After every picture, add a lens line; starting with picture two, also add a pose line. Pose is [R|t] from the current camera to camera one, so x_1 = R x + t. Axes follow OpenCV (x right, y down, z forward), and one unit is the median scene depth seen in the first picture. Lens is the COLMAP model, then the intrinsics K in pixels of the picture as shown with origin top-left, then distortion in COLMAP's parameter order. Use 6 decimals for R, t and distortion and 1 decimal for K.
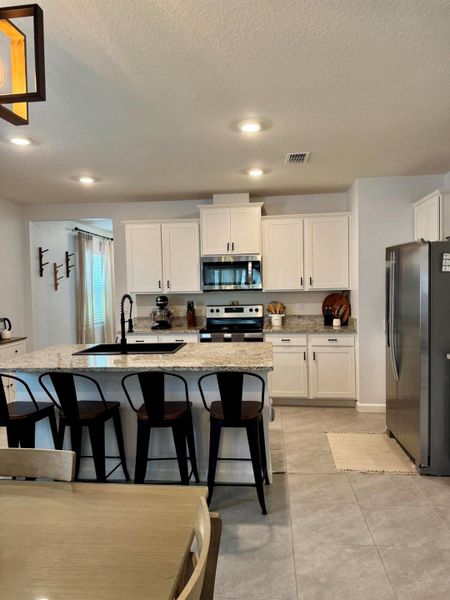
lens RADIAL K [[423.6, 0, 225.0], [0, 423.6, 300.0], [0, 0, 1]] dist [0.076761, -0.101824]
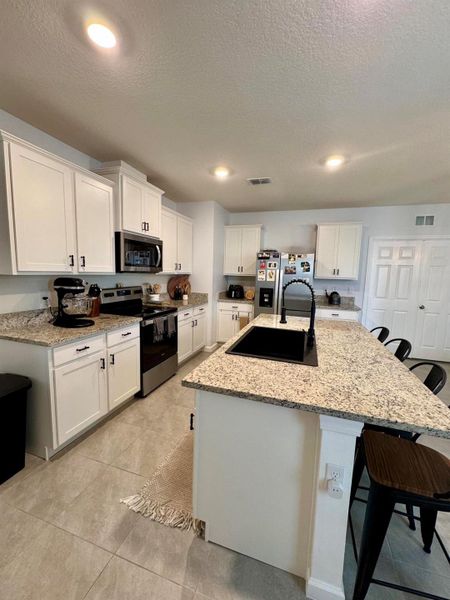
lens RADIAL K [[249.9, 0, 225.0], [0, 249.9, 300.0], [0, 0, 1]] dist [-0.001829, -0.000122]
pose [[0.202828, -0.083326, 0.975663, -0.497159], [-0.001442, 0.996346, 0.085392, -0.008821], [-0.979213, -0.018727, 0.201967, 0.681455]]
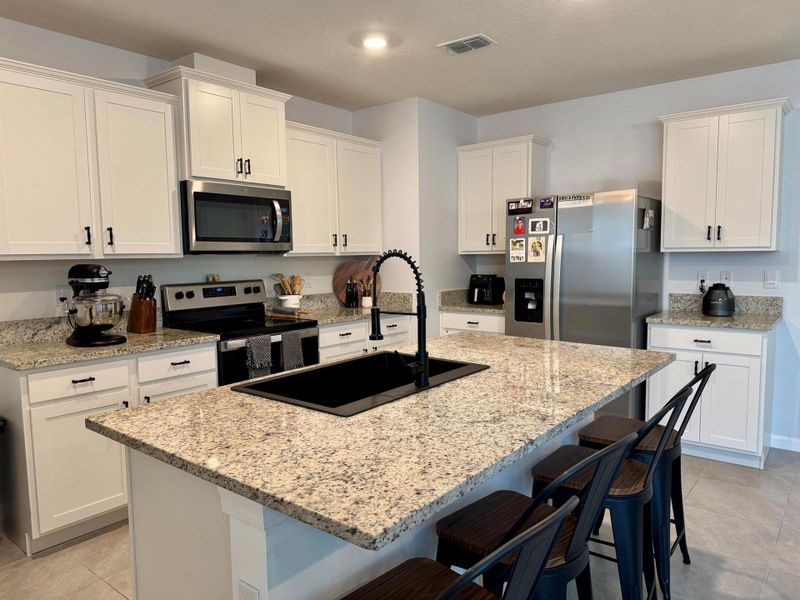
lens RADIAL K [[564.8, 0, 400.0], [0, 564.8, 300.0], [0, 0, 1]] dist [0.076761, -0.101824]
pose [[0.531237, -0.054549, 0.845465, -0.462003], [0.028521, 0.998511, 0.046503, 0.007952], [-0.846743, -0.000591, 0.532002, 0.455974]]
